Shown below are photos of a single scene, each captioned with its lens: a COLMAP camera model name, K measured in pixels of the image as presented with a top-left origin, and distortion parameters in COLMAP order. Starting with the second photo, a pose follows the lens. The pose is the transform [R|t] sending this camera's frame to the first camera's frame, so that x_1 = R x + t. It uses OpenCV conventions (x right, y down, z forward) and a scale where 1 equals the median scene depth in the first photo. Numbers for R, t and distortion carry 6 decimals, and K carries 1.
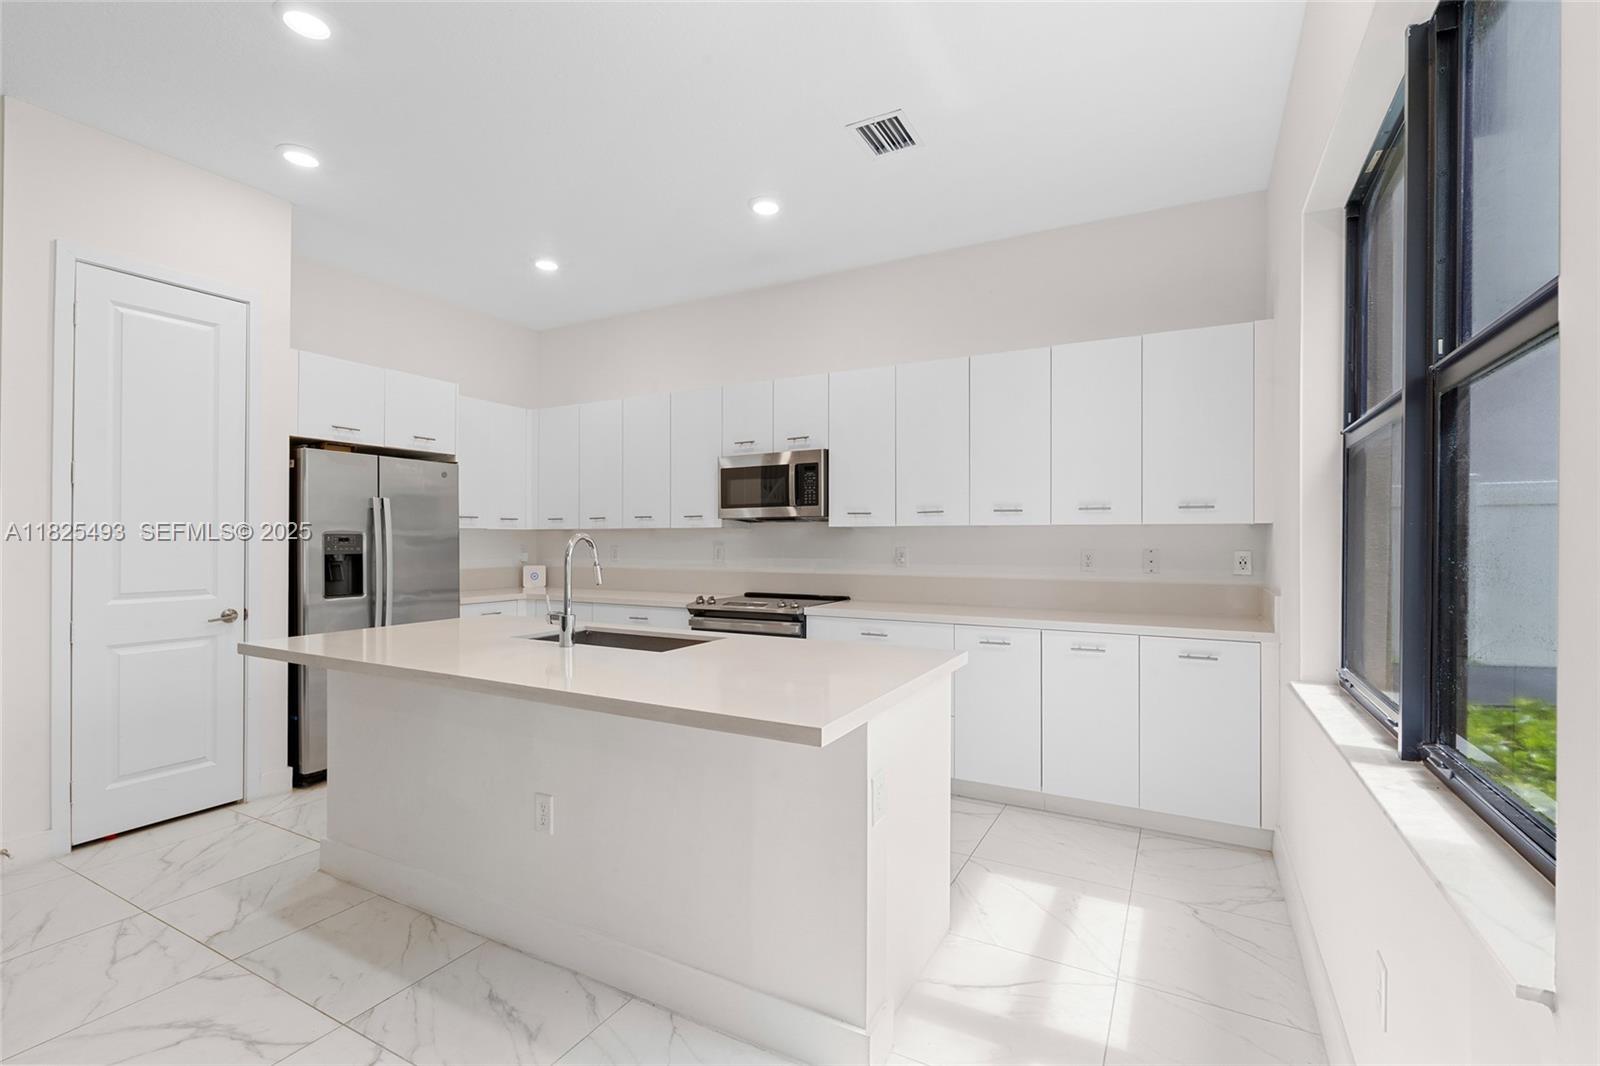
lens RADIAL K [[711.5, 0, 806.7], [0, 711.5, 536.2], [0, 0, 1]] dist [0.000543, -0.000342]
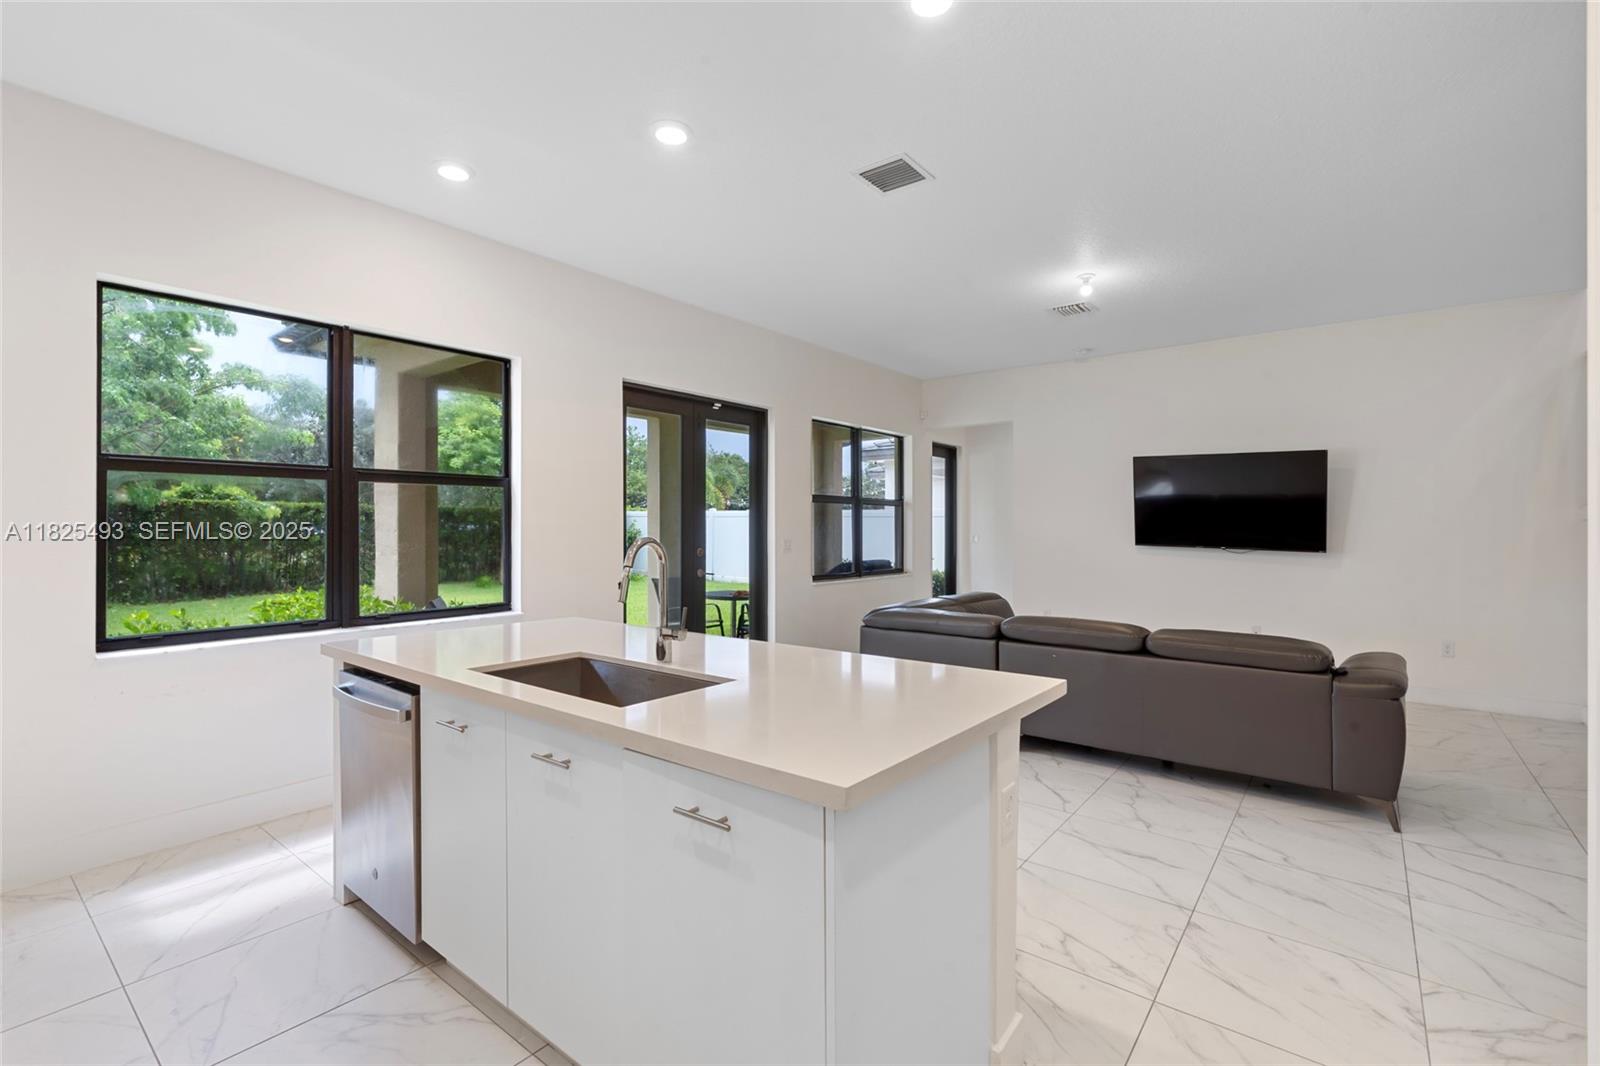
lens RADIAL K [[713.4, 0, 807.4], [0, 713.4, 525.3], [0, 0, 1]] dist [0.001782, 0.000175]
pose [[-0.986335, -0.001117, 0.164748, -0.434833], [-0.001757, 0.999991, -0.003737, -0.011517], [-0.164743, -0.003976, -0.986329, 1.223694]]
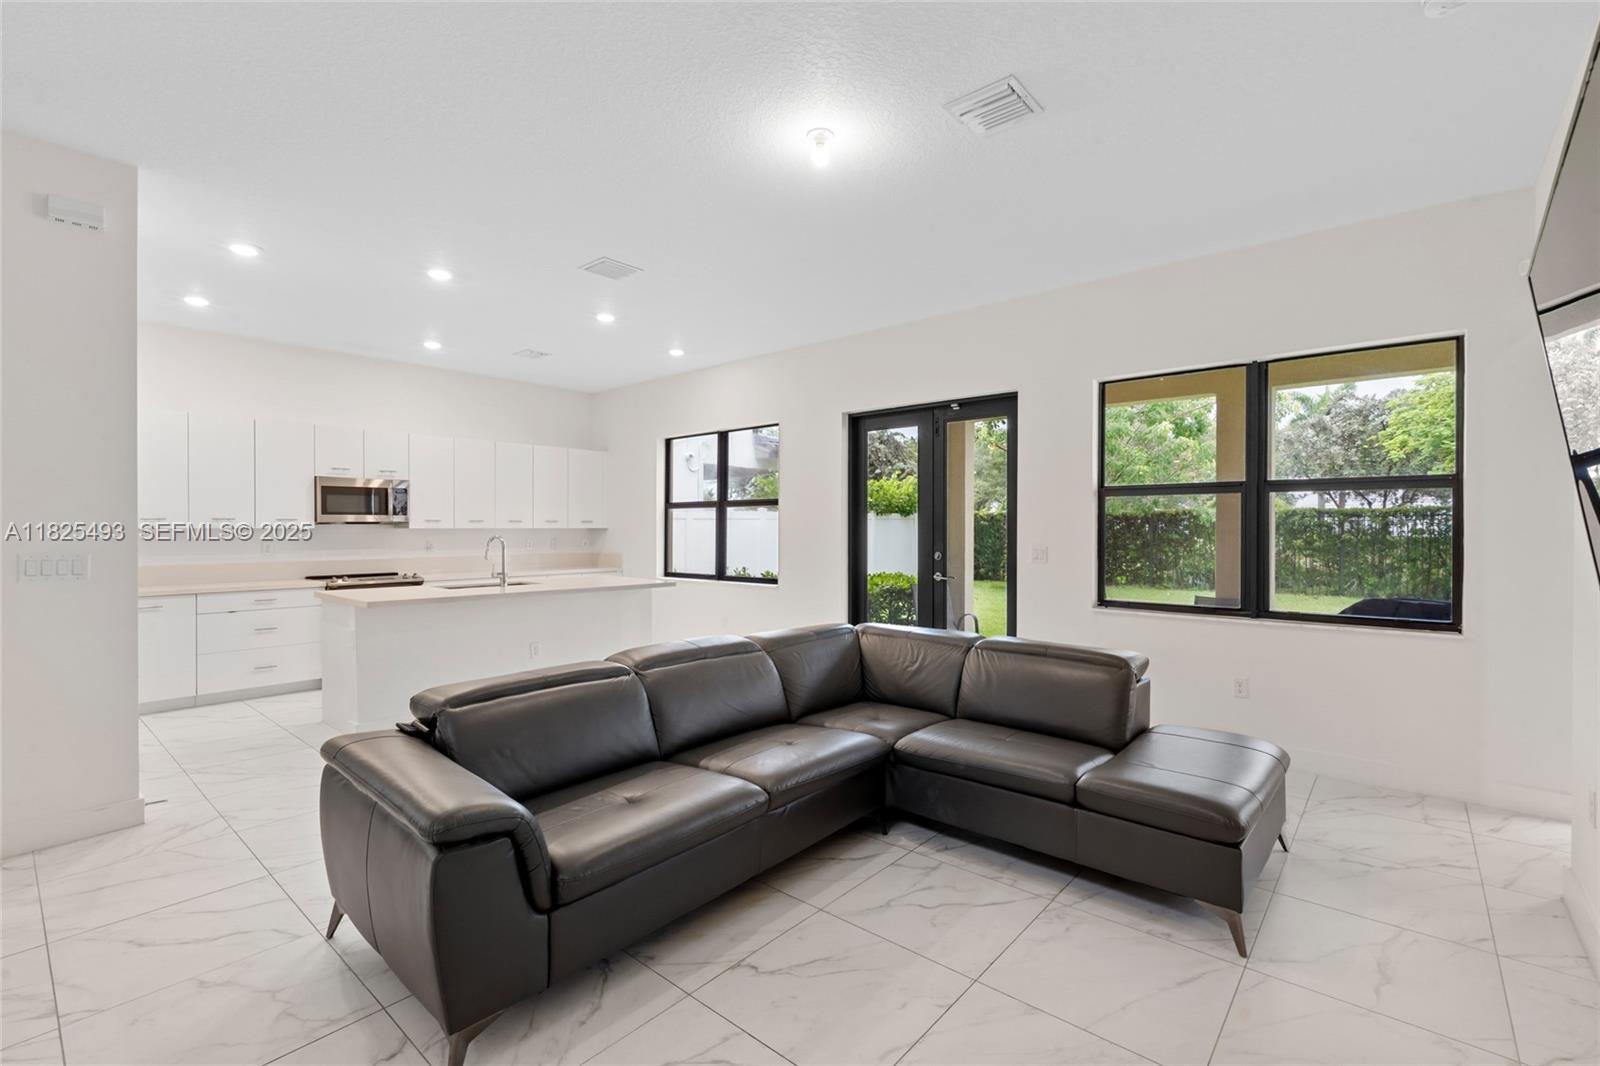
lens RADIAL K [[713.4, 0, 807.4], [0, 713.4, 525.3], [0, 0, 1]] dist [0.001782, 0.000175]
pose [[0.212784, 0.004460, 0.977089, -1.499911], [-0.001725, 0.999990, -0.004189, -0.016802], [-0.977098, -0.000794, 0.212789, -0.252675]]
